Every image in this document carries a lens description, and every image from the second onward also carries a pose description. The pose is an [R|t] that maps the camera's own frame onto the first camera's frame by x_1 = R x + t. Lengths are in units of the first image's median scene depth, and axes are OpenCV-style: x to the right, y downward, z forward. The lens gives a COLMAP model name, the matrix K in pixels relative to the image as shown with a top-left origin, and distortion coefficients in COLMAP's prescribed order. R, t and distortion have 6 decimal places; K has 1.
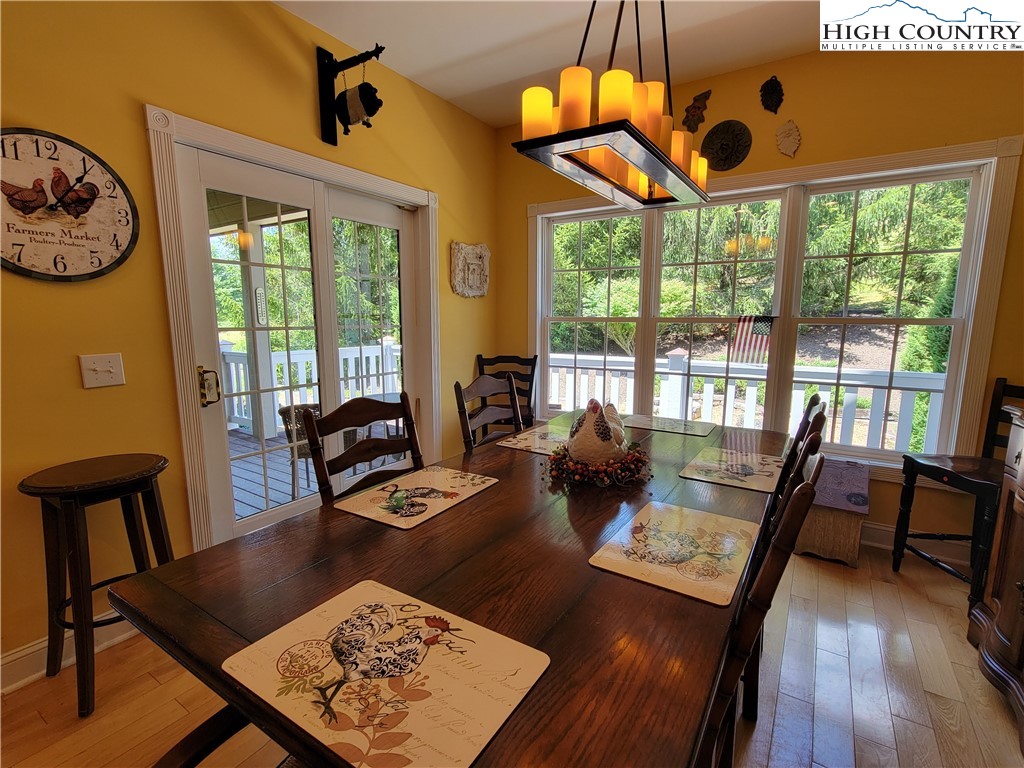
lens RADIAL K [[479.7, 0, 520.8], [0, 479.7, 389.7], [0, 0, 1]] dist [-0.003648, 0.000068]
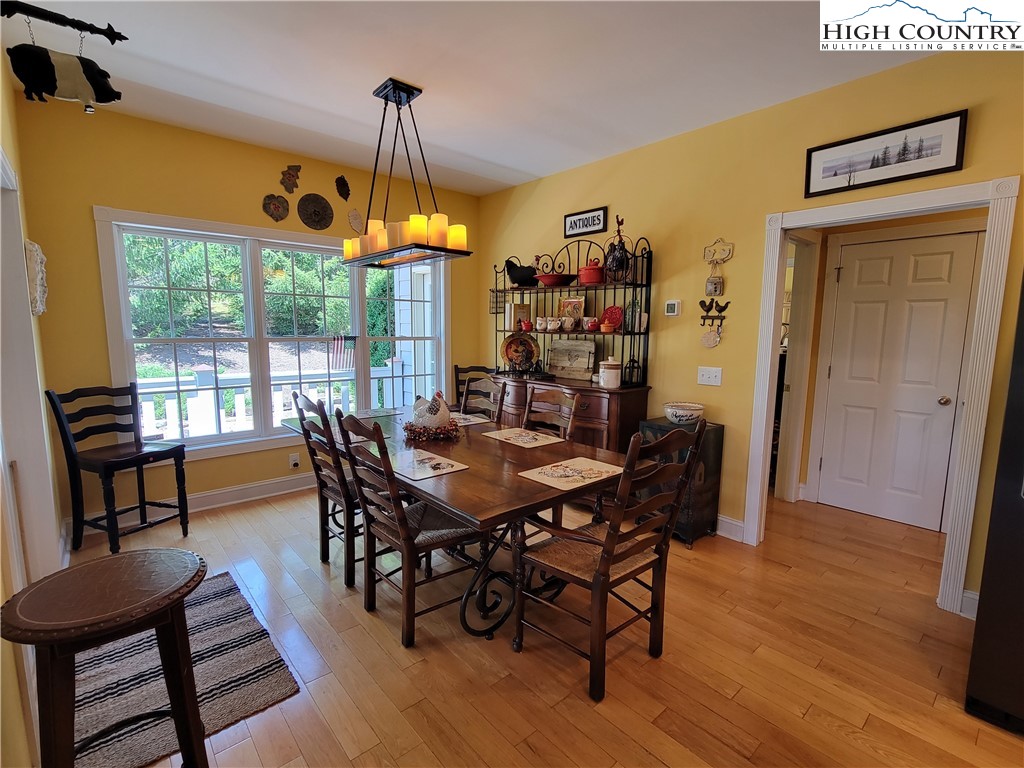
lens RADIAL K [[479.7, 0, 520.8], [0, 479.7, 389.7], [0, 0, 1]] dist [-0.003648, 0.000068]
pose [[0.271865, -0.124371, 0.954265, -0.747424], [0.134424, 0.986800, 0.090315, -0.053829], [-0.952901, 0.103722, 0.284995, 0.107585]]
